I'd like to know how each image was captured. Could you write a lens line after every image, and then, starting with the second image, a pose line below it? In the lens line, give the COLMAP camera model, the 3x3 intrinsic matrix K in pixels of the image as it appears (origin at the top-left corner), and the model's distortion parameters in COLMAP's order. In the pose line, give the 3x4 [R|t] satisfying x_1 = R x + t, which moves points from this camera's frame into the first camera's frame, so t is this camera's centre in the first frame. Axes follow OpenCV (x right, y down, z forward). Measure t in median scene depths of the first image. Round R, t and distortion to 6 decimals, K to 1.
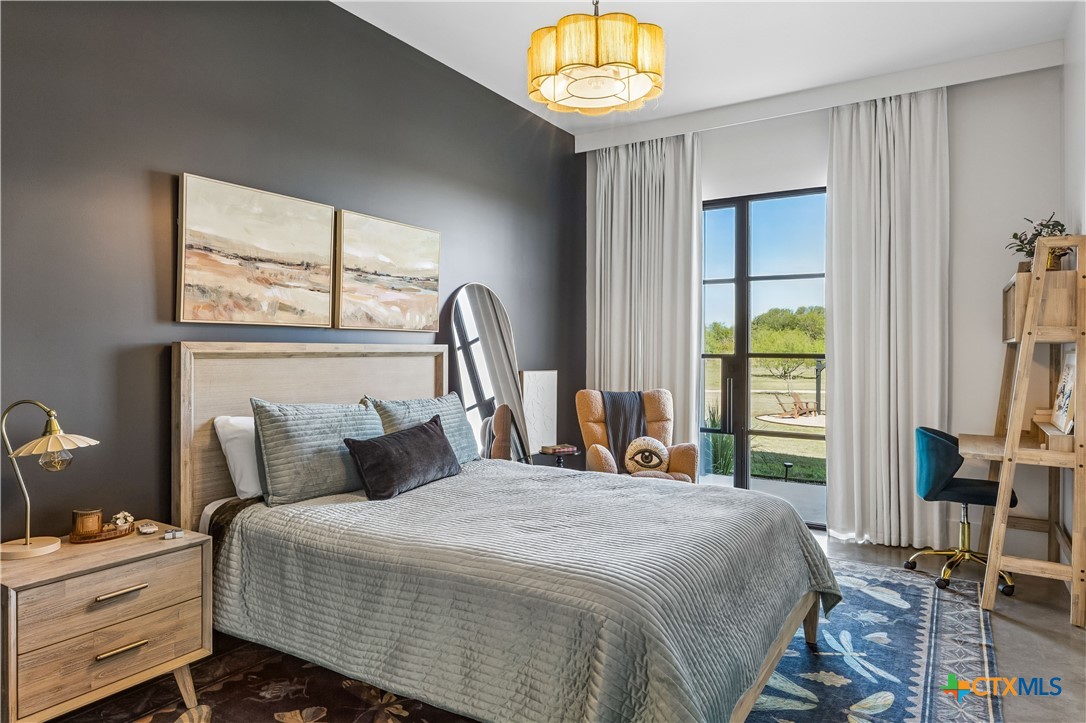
lens RADIAL K [[655.5, 0, 544.0], [0, 655.5, 357.4], [0, 0, 1]] dist [-0.005411, 0.000922]
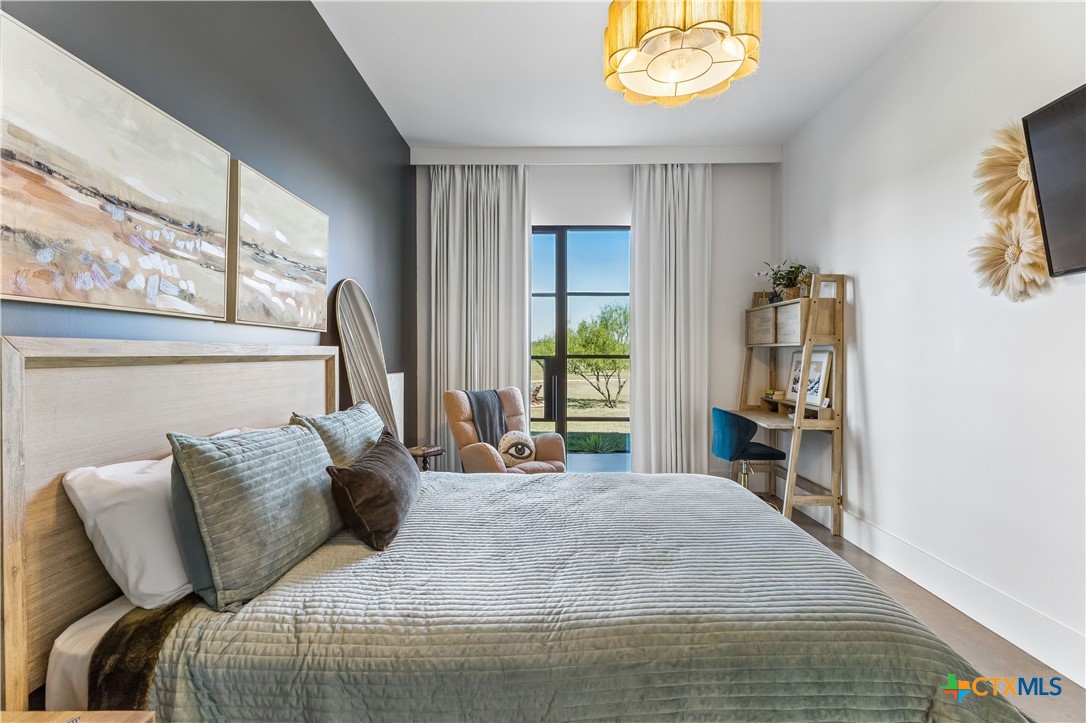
lens RADIAL K [[495.3, 0, 547.6], [0, 495.3, 361.4], [0, 0, 1]] dist [0.009837, -0.001530]
pose [[0.850012, -0.011776, 0.526631, -0.299919], [0.008995, 0.999929, 0.007841, -0.002378], [-0.526686, -0.001928, 0.850058, 0.335092]]
